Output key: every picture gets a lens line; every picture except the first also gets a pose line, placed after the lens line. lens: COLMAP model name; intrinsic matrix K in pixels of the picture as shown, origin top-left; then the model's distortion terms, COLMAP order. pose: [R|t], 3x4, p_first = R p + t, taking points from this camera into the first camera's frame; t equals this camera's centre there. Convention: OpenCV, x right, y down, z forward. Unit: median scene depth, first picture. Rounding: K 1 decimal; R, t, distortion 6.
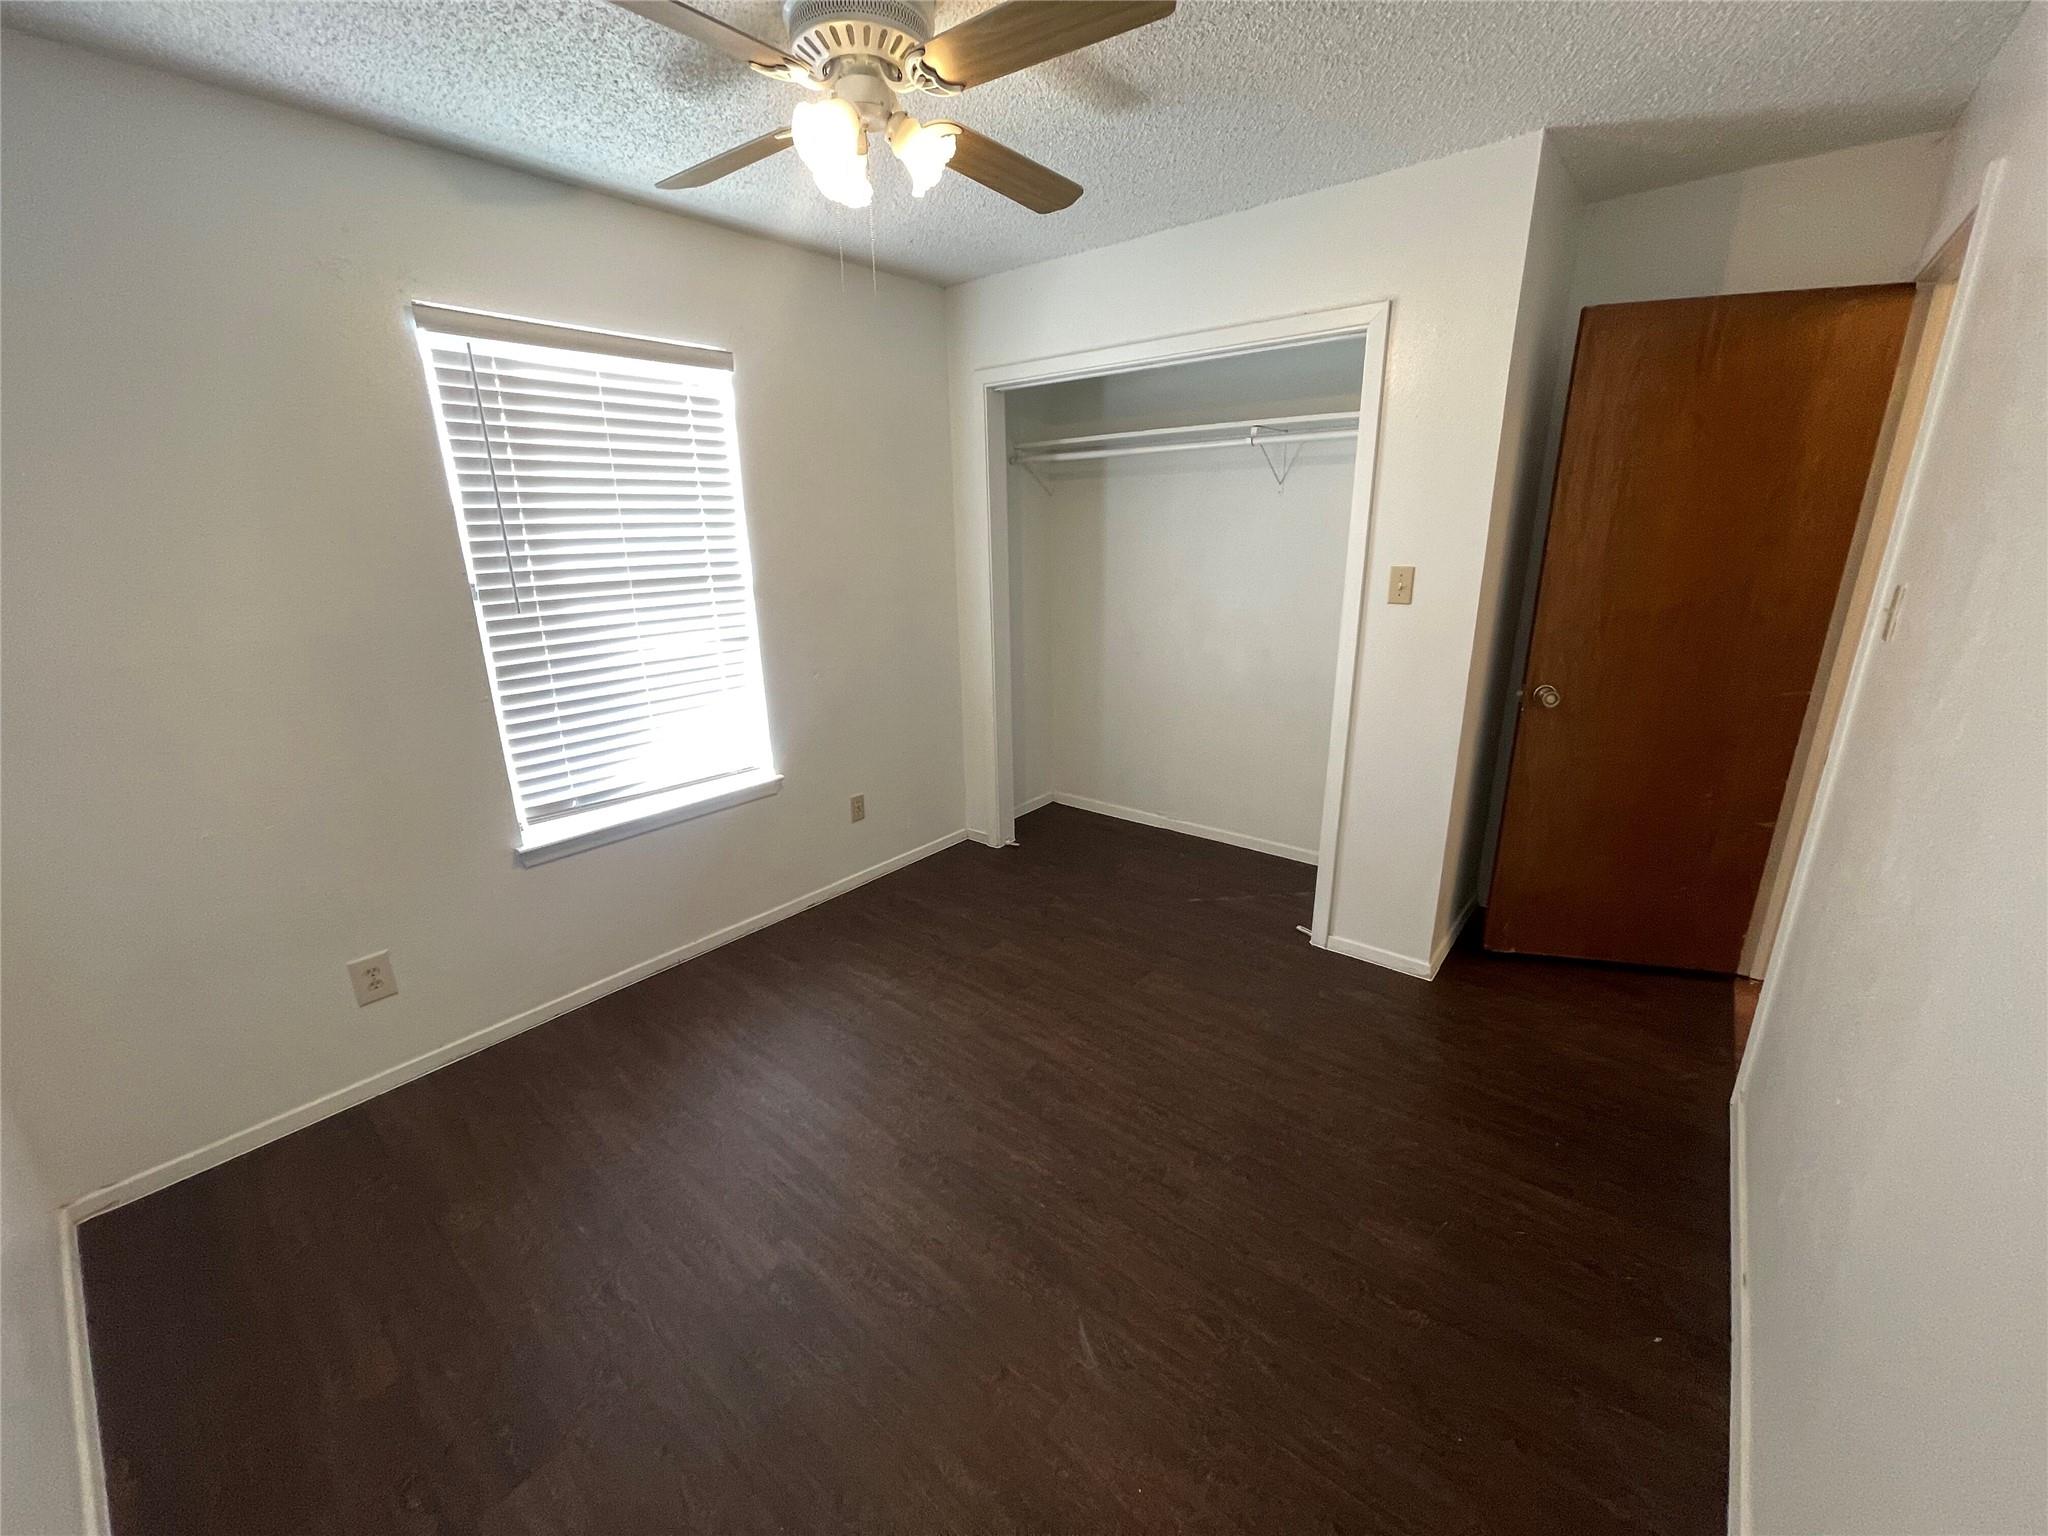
lens RADIAL K [[814.7, 0, 1018.3], [0, 814.7, 760.1], [0, 0, 1]] dist [0.000584, 0.000161]
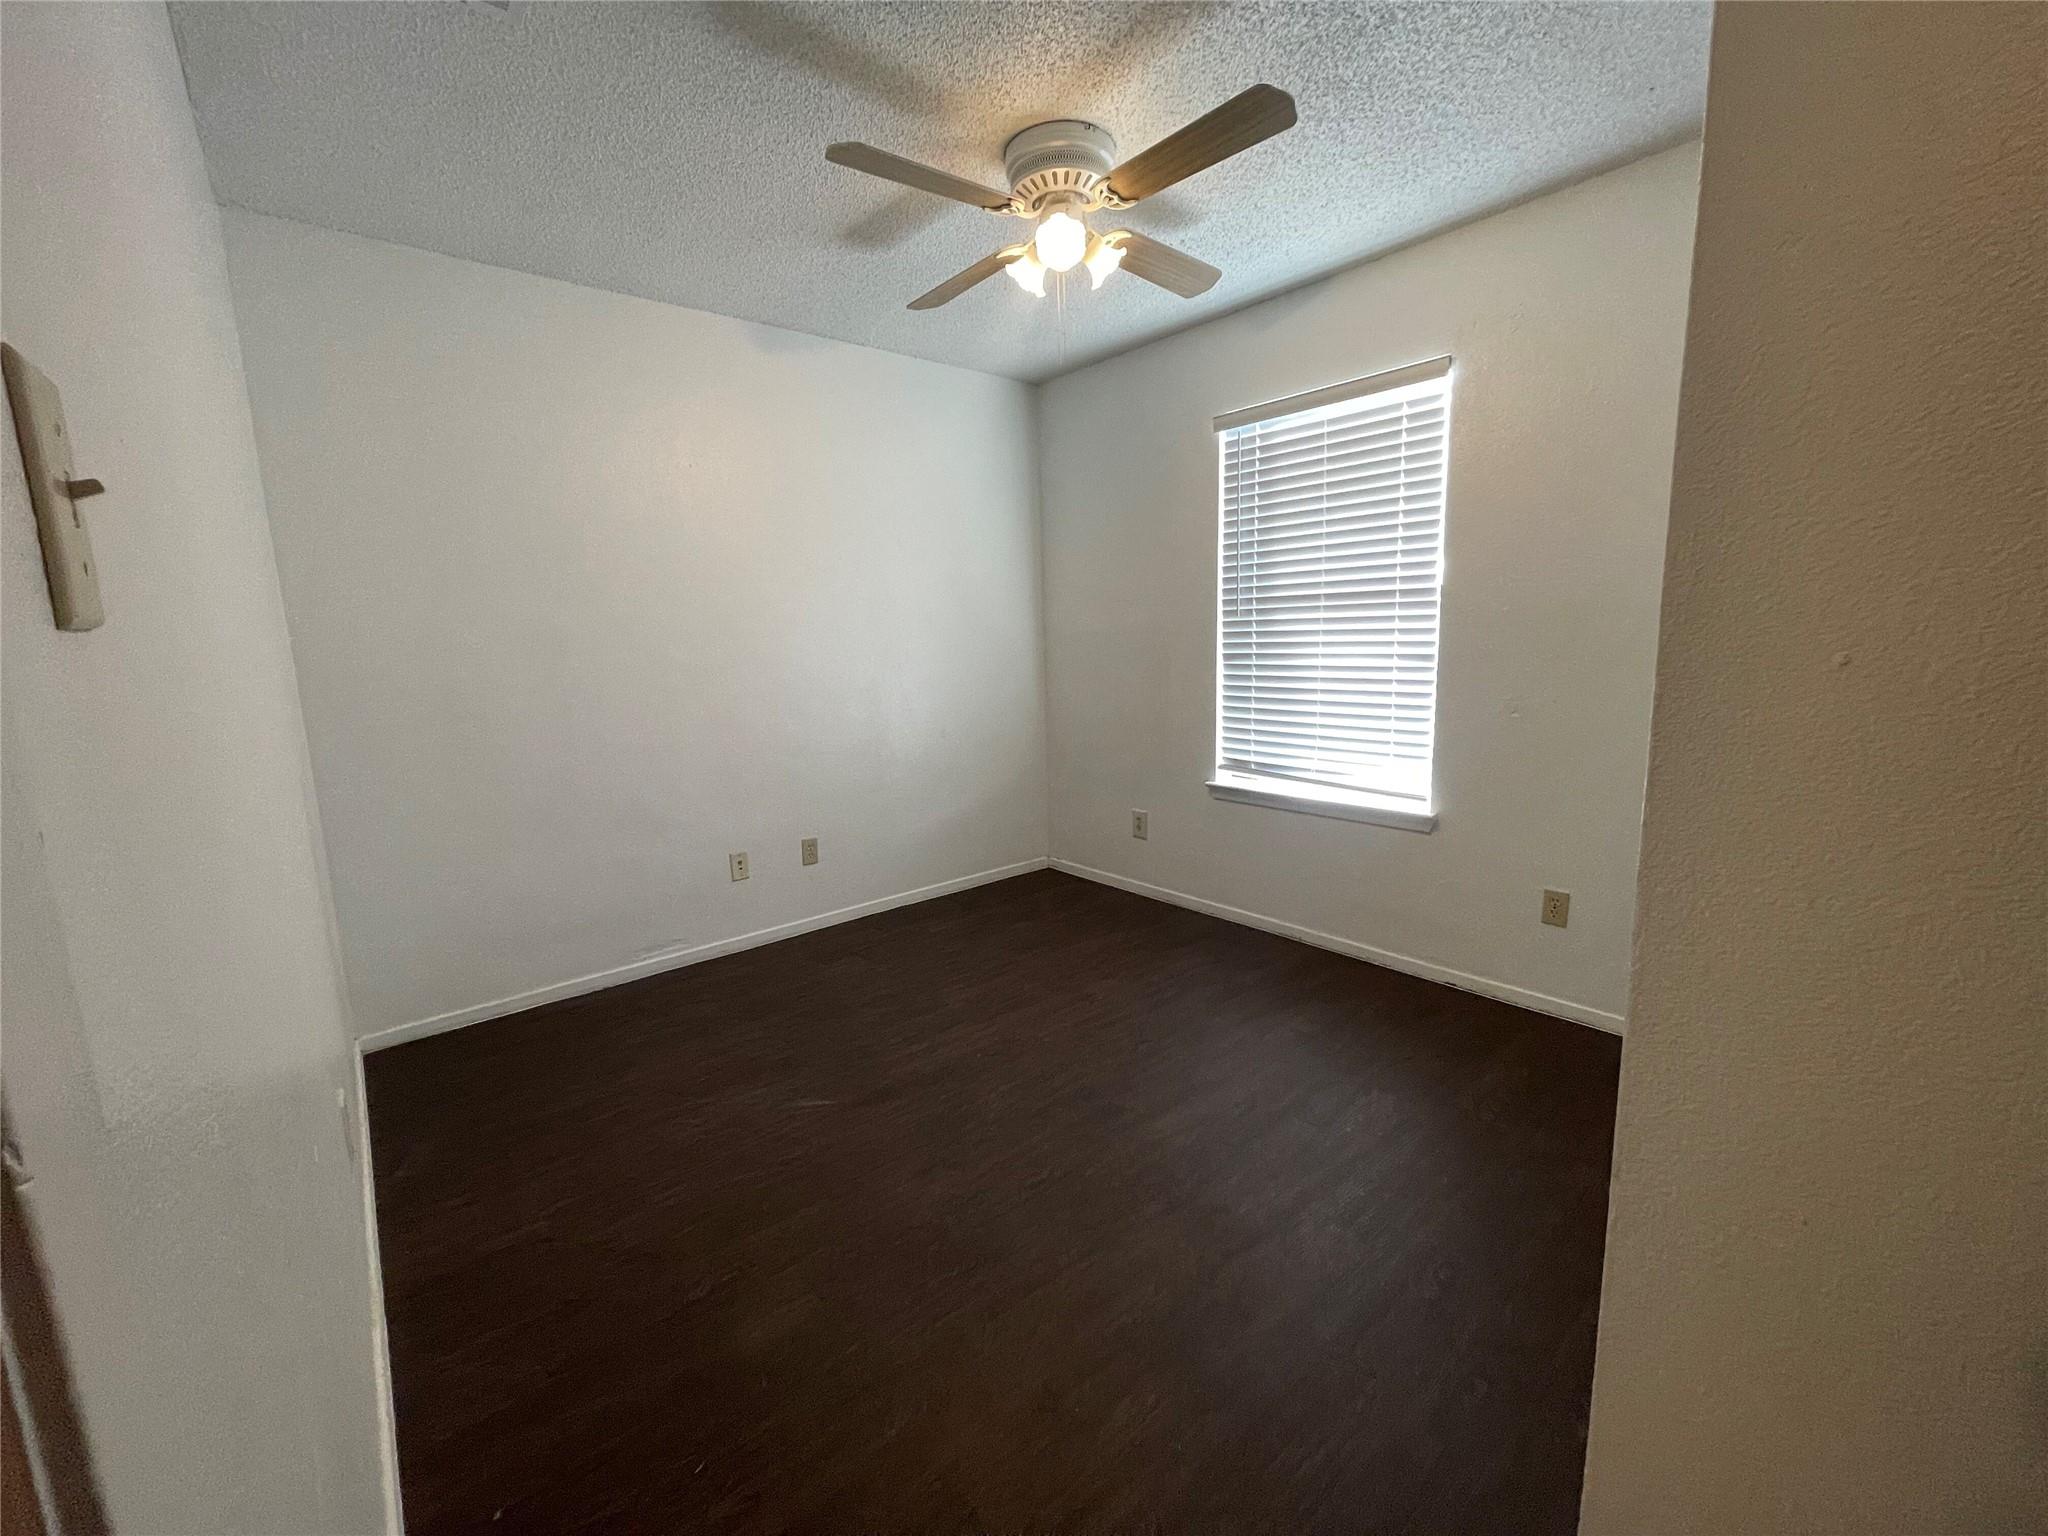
lens RADIAL K [[814.7, 0, 1018.3], [0, 814.7, 760.1], [0, 0, 1]] dist [0.000584, 0.000161]
pose [[-0.157322, 0.178763, -0.971233, 0.772241], [-0.249367, 0.944418, 0.214221, -0.141070], [0.955545, 0.275895, -0.104000, 0.788409]]
